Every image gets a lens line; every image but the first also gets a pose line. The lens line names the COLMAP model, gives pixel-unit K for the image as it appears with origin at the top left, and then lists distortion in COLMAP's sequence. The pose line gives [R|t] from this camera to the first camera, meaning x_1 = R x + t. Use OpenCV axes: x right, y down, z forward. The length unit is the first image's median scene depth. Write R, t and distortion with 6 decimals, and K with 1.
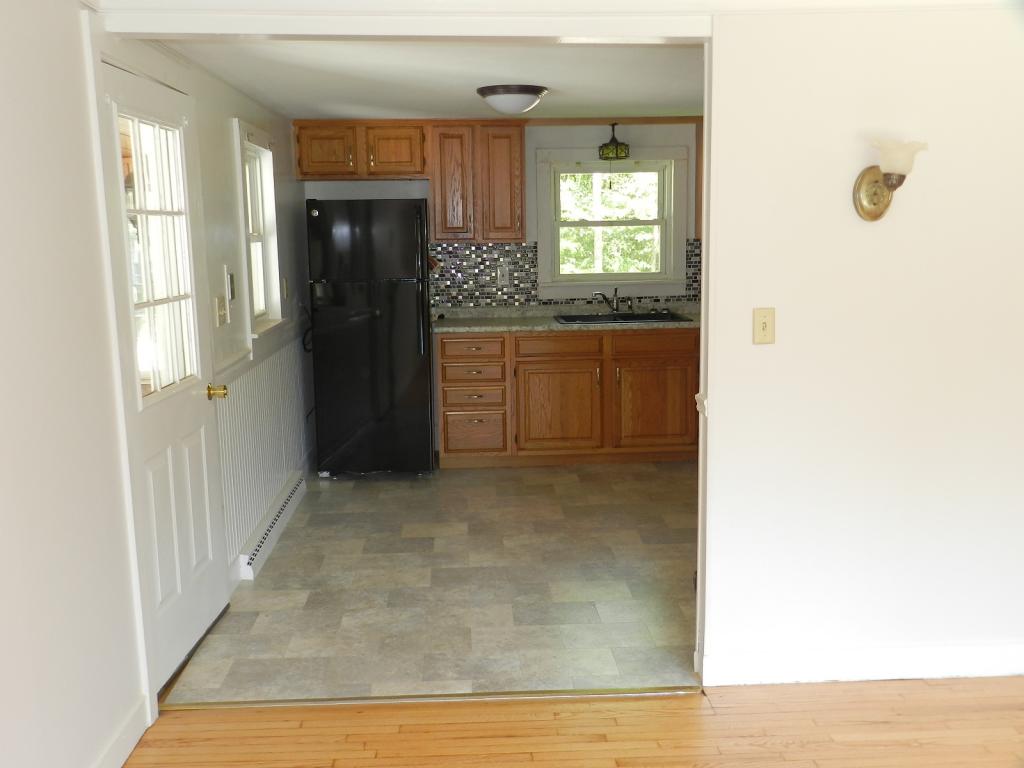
lens RADIAL K [[973.0, 0, 509.6], [0, 973.0, 389.4], [0, 0, 1]] dist [0.013872, 0.008991]
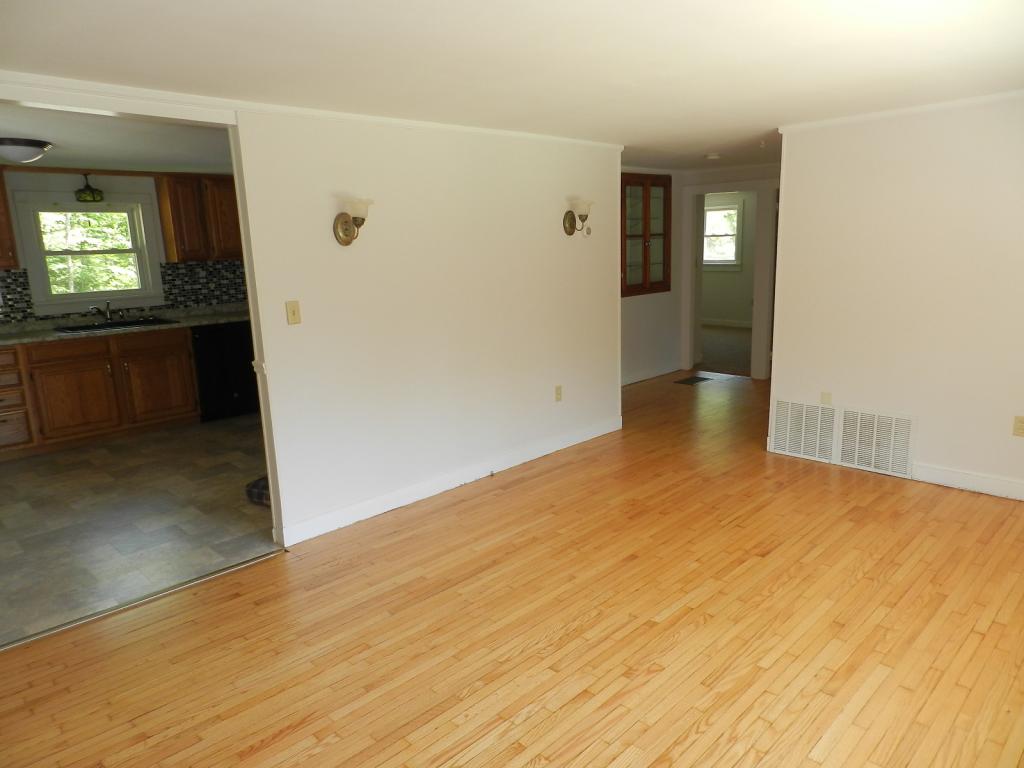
lens RADIAL K [[689.6, 0, 508.1], [0, 689.6, 385.1], [0, 0, 1]] dist [0.016060, -0.001926]
pose [[0.745869, -0.142458, 0.650680, -0.114765], [0.129172, 0.989252, 0.068515, 0.010150], [-0.653448, 0.032947, 0.756254, -0.039229]]
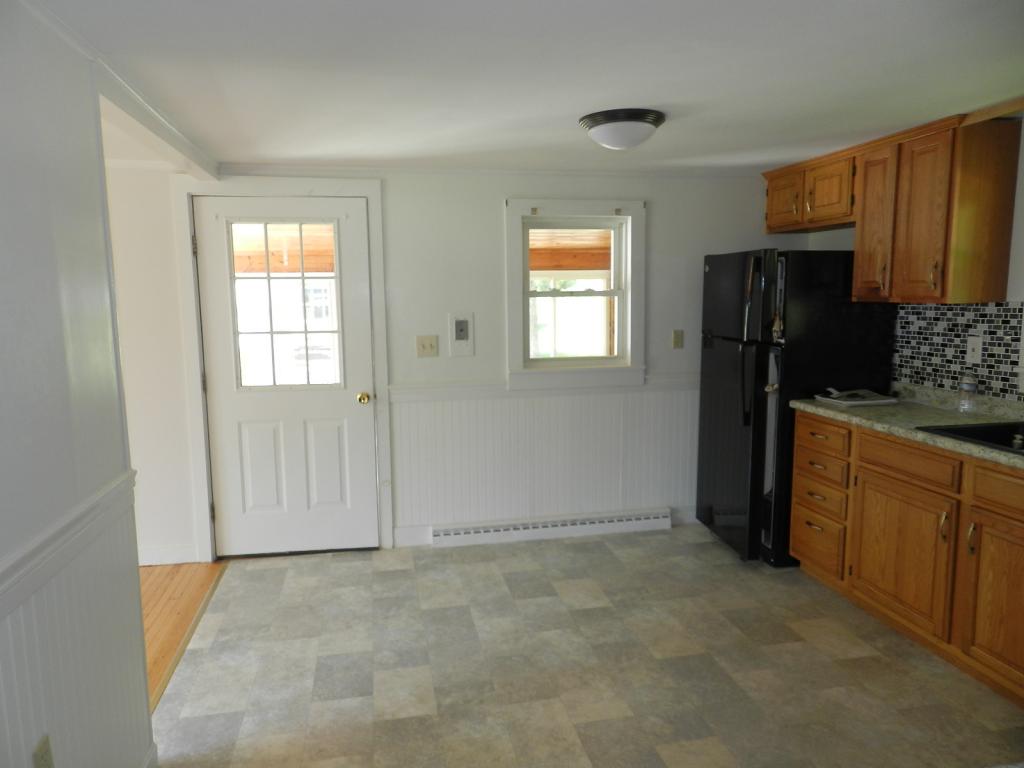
lens RADIAL K [[703.0, 0, 512.0], [0, 703.0, 384.0], [0, 0, 1]] dist [0.020688, -0.000202]
pose [[0.145357, 0.141262, -0.979243, 0.470971], [-0.151886, 0.981208, 0.119000, -0.110743], [0.977651, 0.131436, 0.164082, 0.646630]]
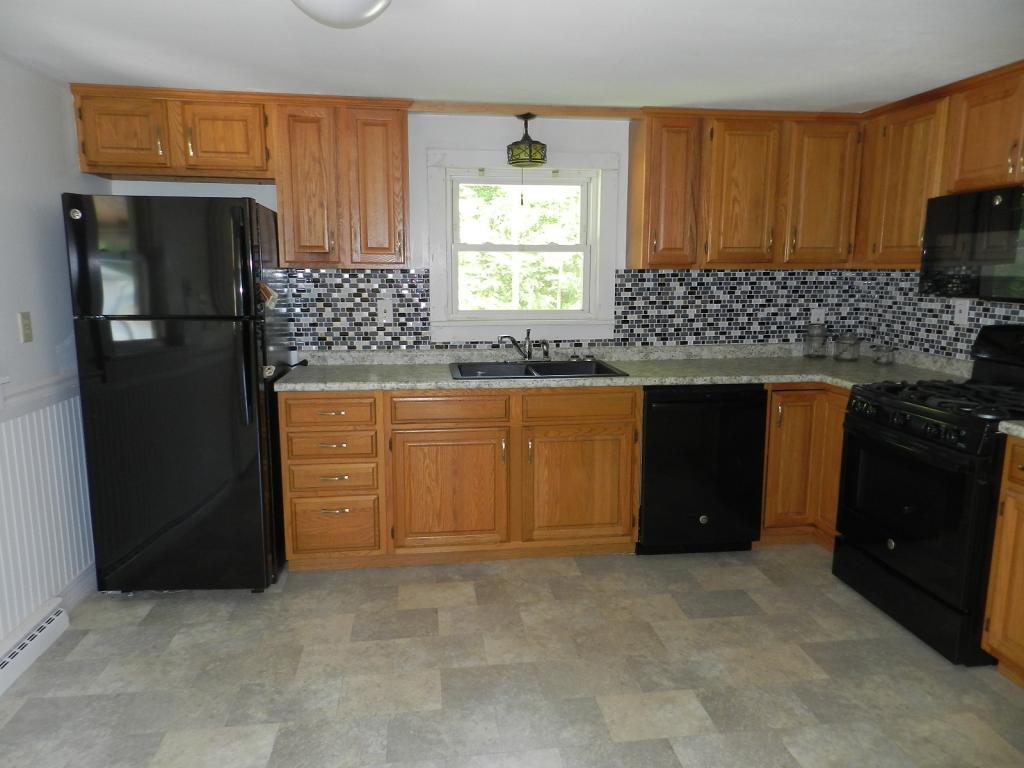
lens RADIAL K [[684.6, 0, 512.8], [0, 684.6, 386.9], [0, 0, 1]] dist [0.005284, 0.000758]
pose [[0.996368, 0.006466, 0.084904, 0.052853], [-0.006659, 0.999976, 0.001992, -0.062062], [-0.084889, -0.002550, 0.996387, 0.473806]]
